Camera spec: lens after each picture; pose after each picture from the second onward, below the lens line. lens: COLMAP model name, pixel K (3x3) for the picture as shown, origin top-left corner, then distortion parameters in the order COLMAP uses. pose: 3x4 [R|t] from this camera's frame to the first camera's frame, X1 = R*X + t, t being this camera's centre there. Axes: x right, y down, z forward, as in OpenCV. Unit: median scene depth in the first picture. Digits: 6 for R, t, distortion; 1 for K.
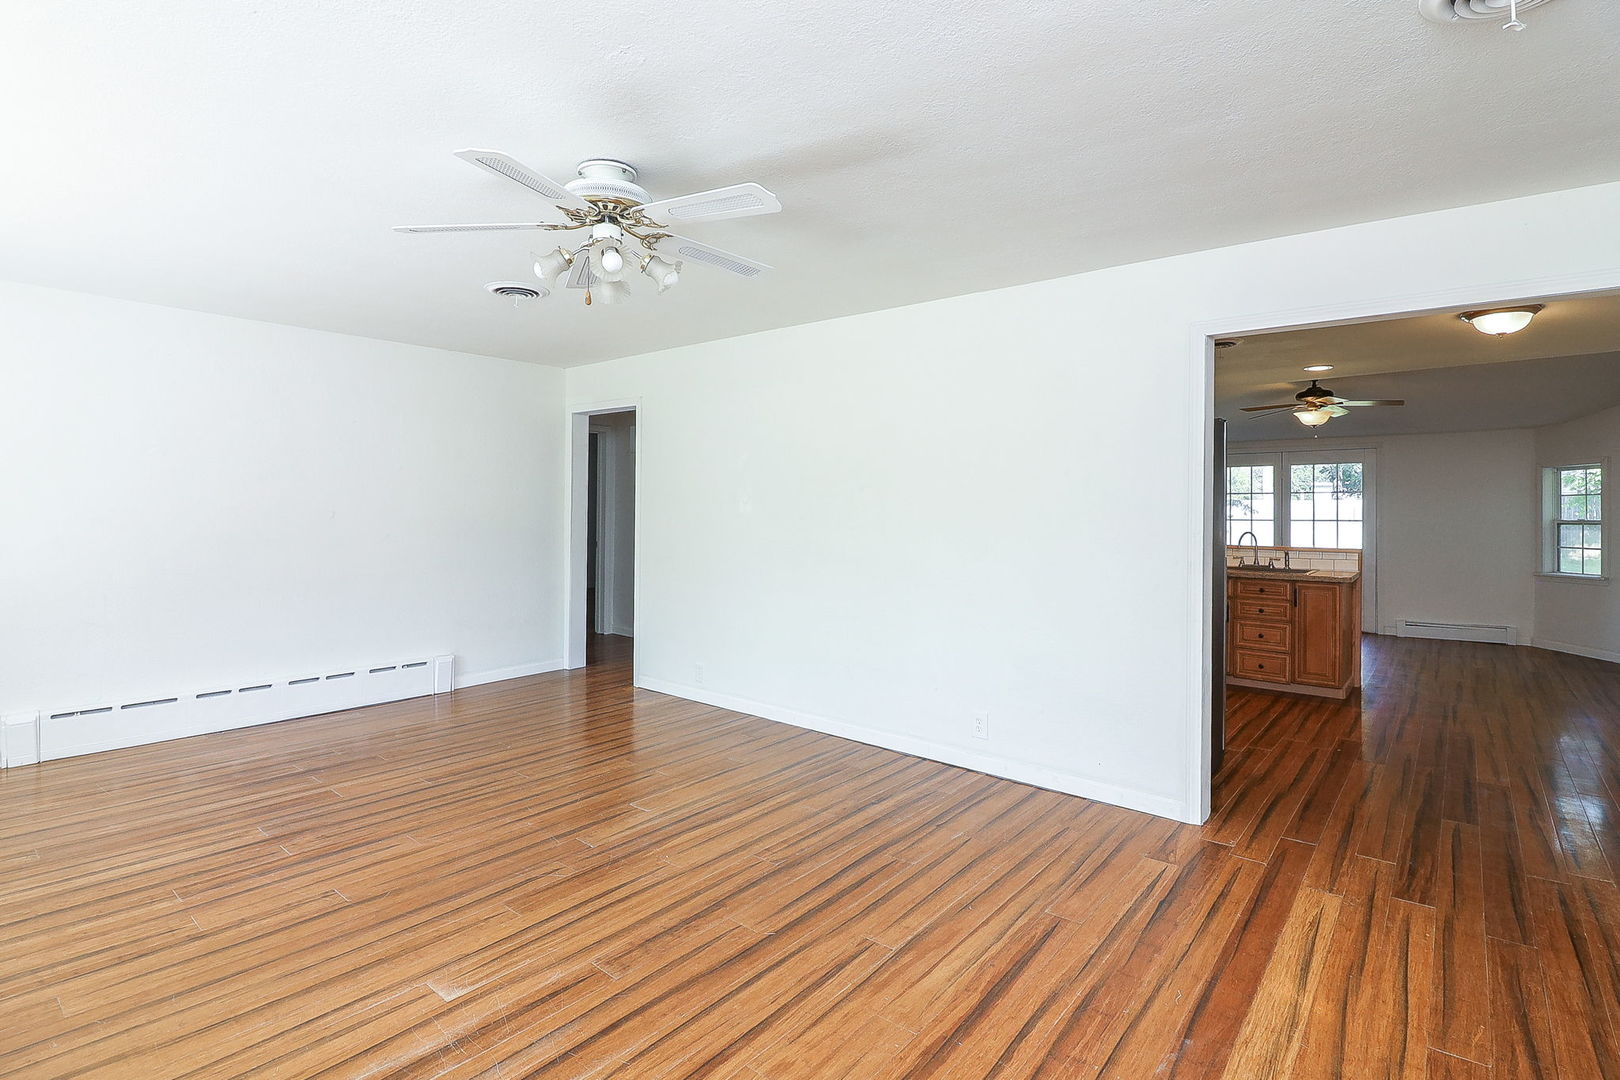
lens RADIAL K [[792.4, 0, 808.5], [0, 792.4, 503.4], [0, 0, 1]] dist [-0.001734, -0.001103]
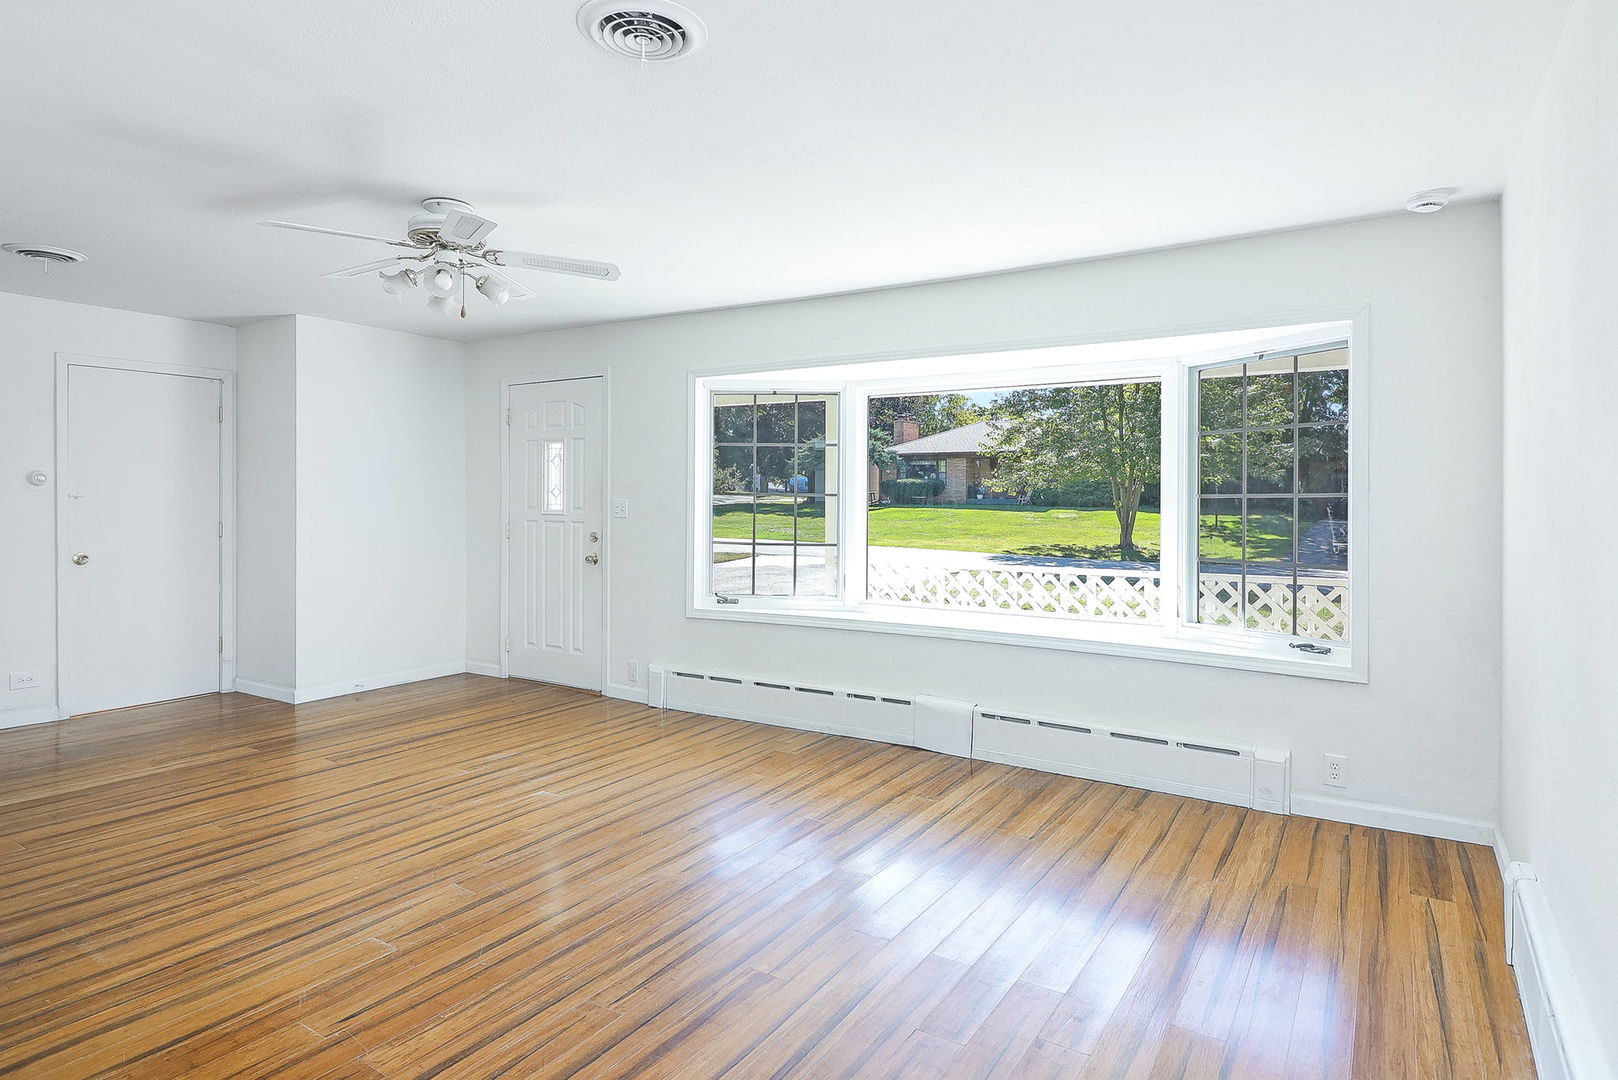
lens RADIAL K [[791.4, 0, 807.5], [0, 791.4, 503.4], [0, 0, 1]] dist [-0.001734, -0.001103]
pose [[-0.985133, -0.013386, -0.171273, -0.575670], [-0.013699, 0.999906, 0.000641, 0.009155], [0.171248, 0.002978, -0.985223, 2.211769]]
